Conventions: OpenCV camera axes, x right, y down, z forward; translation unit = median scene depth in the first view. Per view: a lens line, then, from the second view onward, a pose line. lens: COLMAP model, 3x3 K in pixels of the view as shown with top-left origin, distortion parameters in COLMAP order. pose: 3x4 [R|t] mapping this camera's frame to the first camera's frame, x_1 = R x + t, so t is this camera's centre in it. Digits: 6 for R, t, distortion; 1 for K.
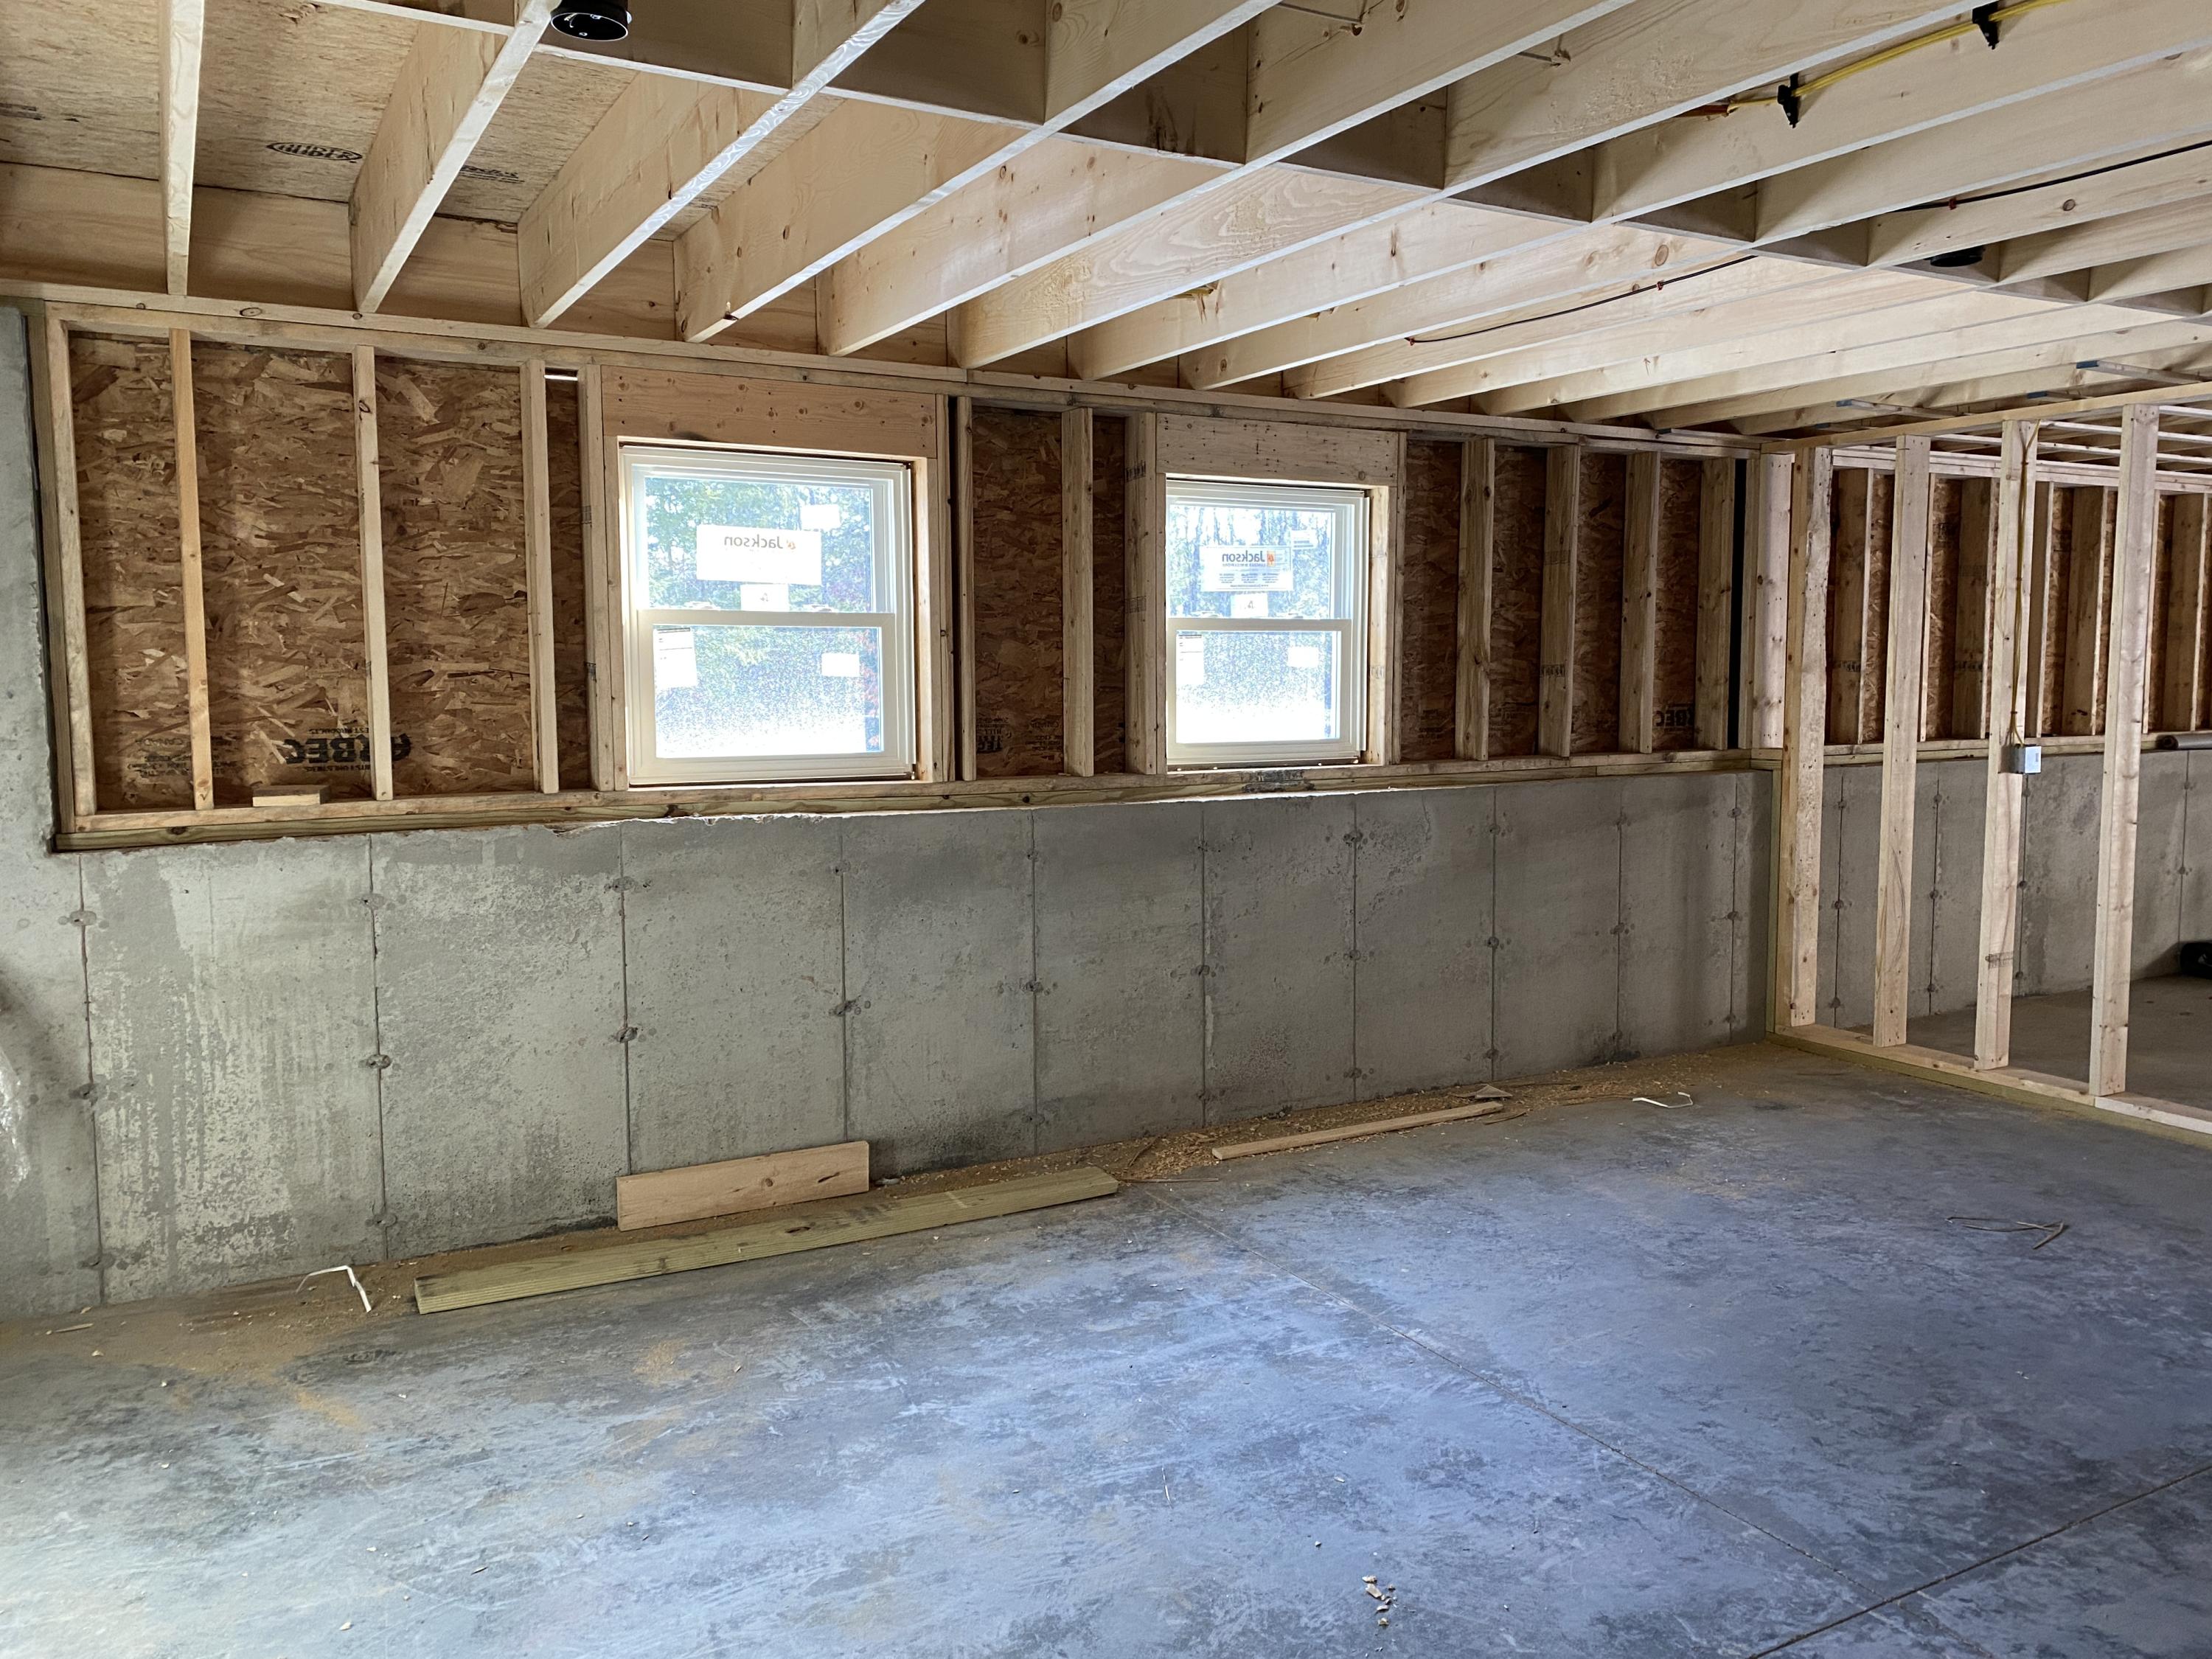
lens RADIAL K [[1695.9, 0, 1108.8], [0, 1695.9, 823.3], [0, 0, 1]] dist [-0.055666, 0.057865]
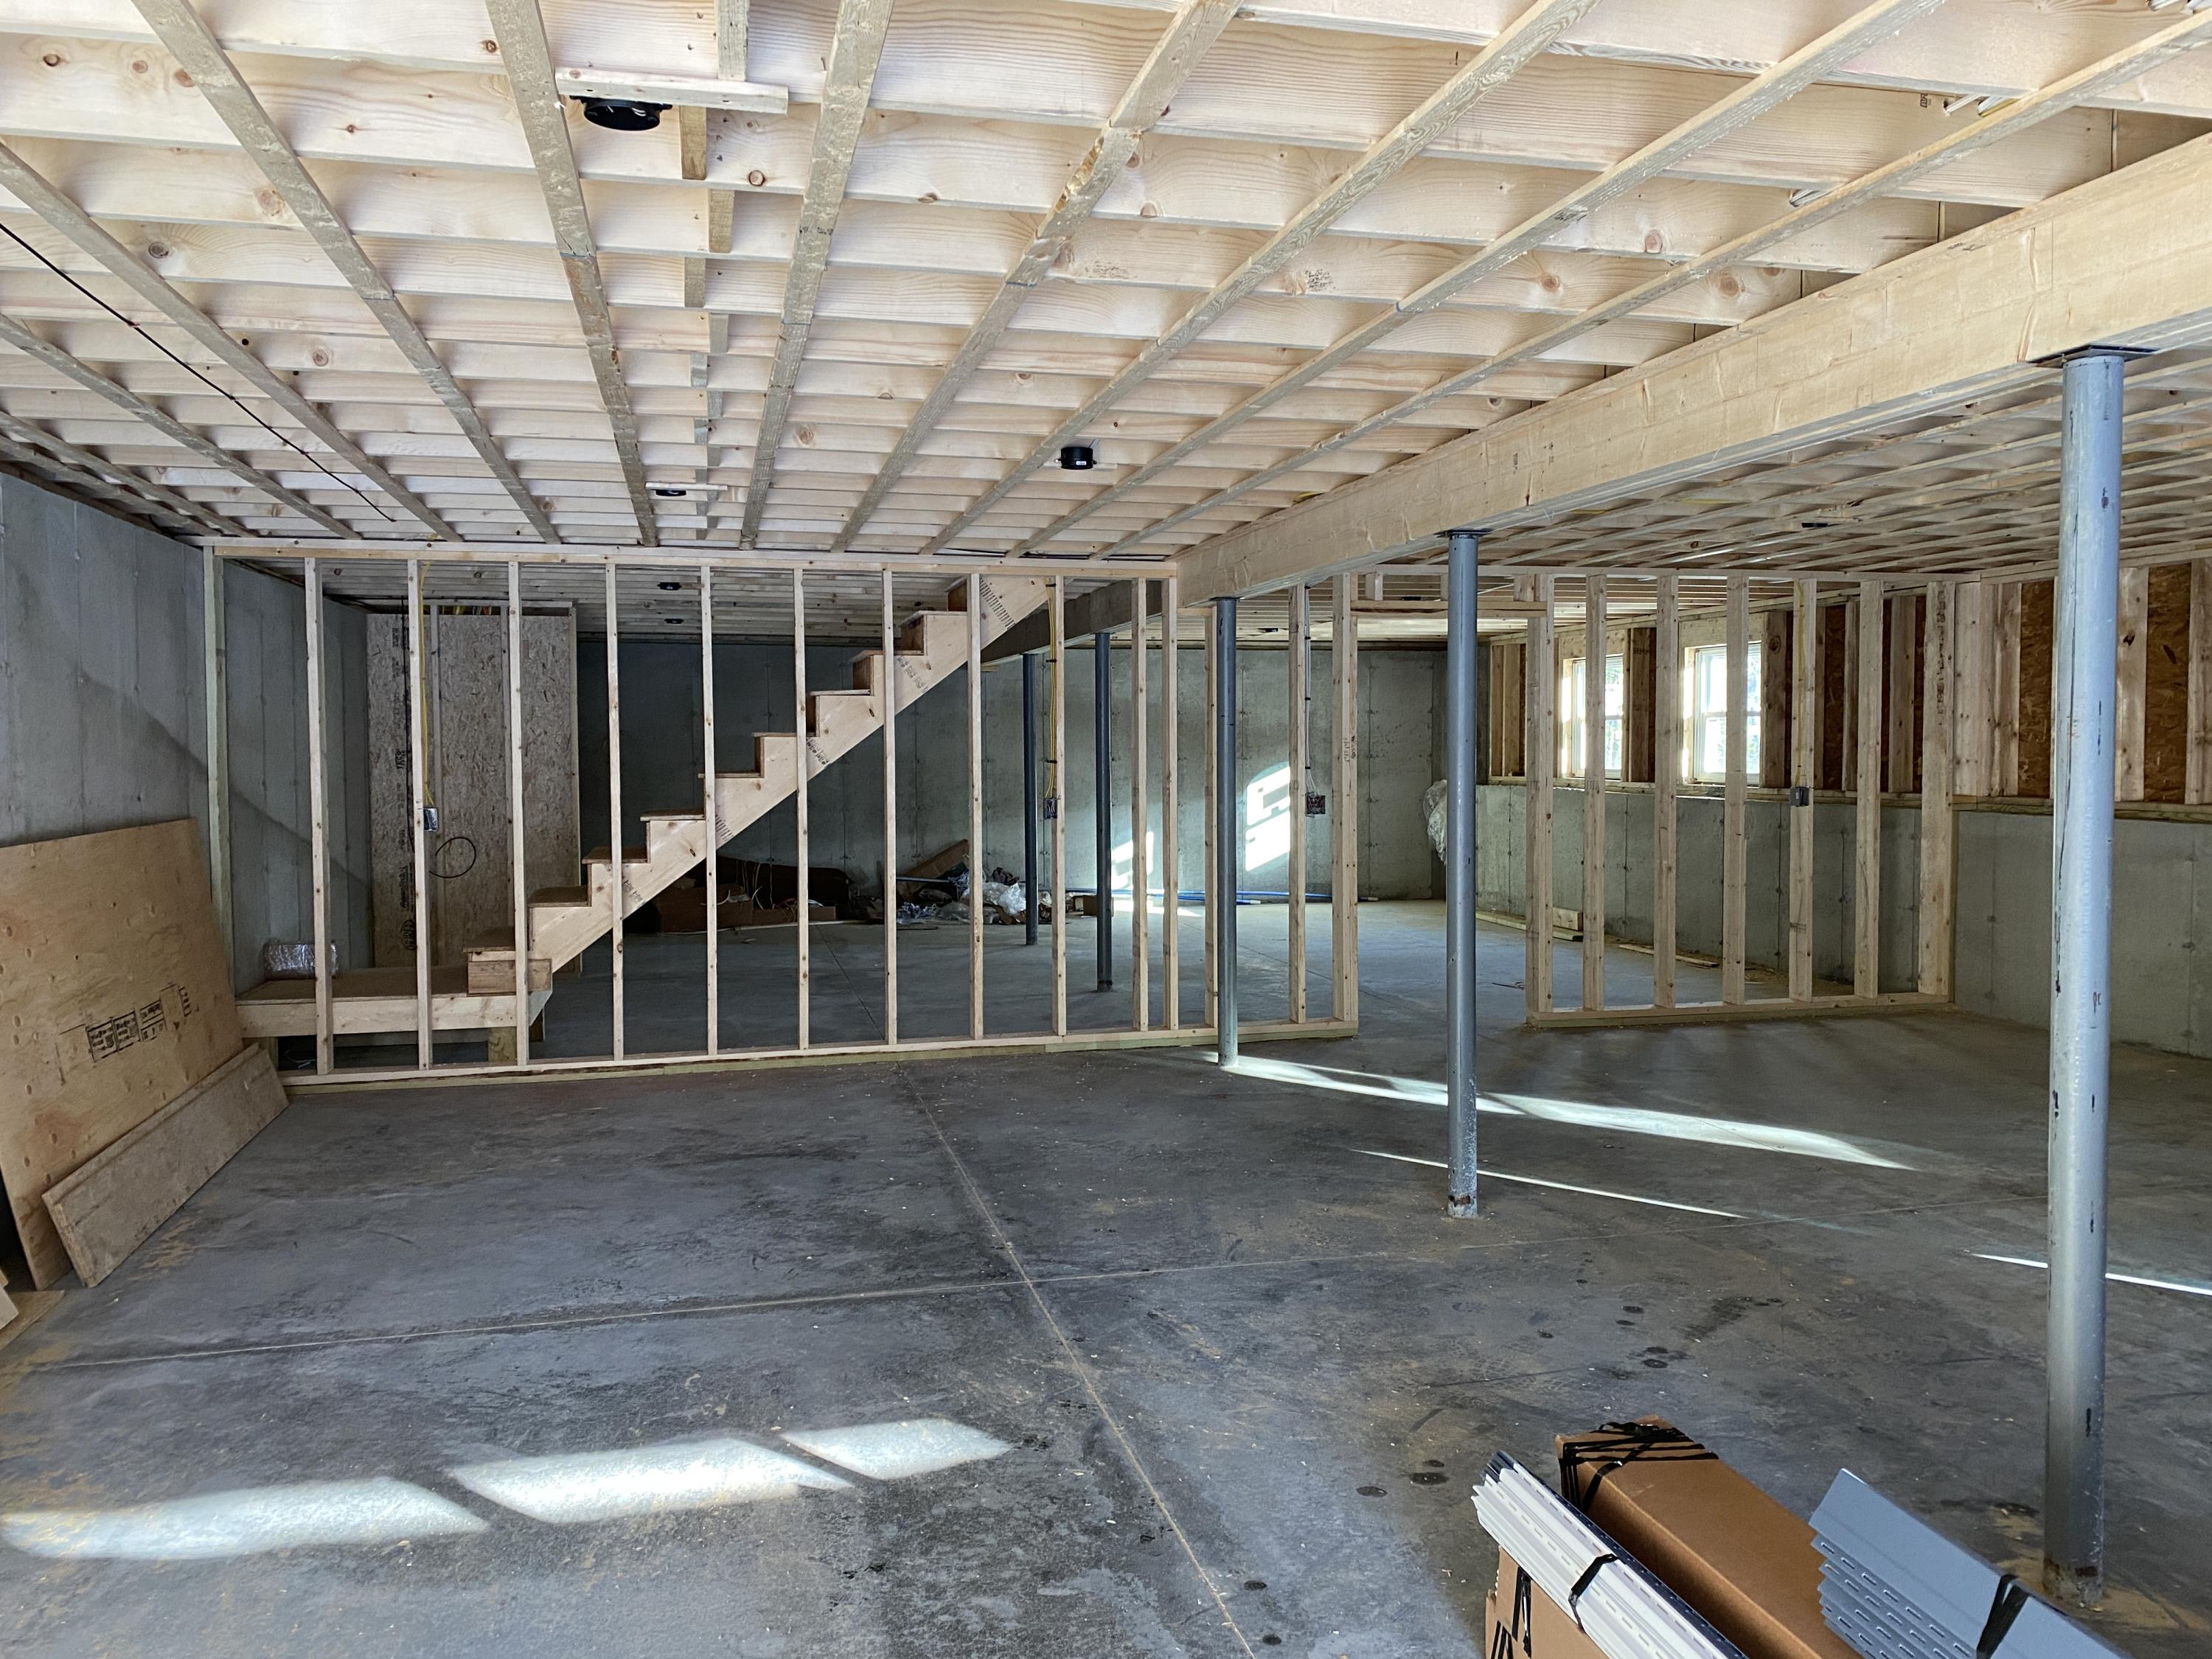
lens RADIAL K [[1695.9, 0, 1107.5], [0, 1695.9, 829.6], [0, 0, 1]] dist [-0.055666, 0.057865]
pose [[-0.279153, 0.046115, -0.959139, 2.513112], [-0.094453, 0.992684, 0.075218, -0.070117], [0.955590, 0.111591, -0.272754, 0.965229]]
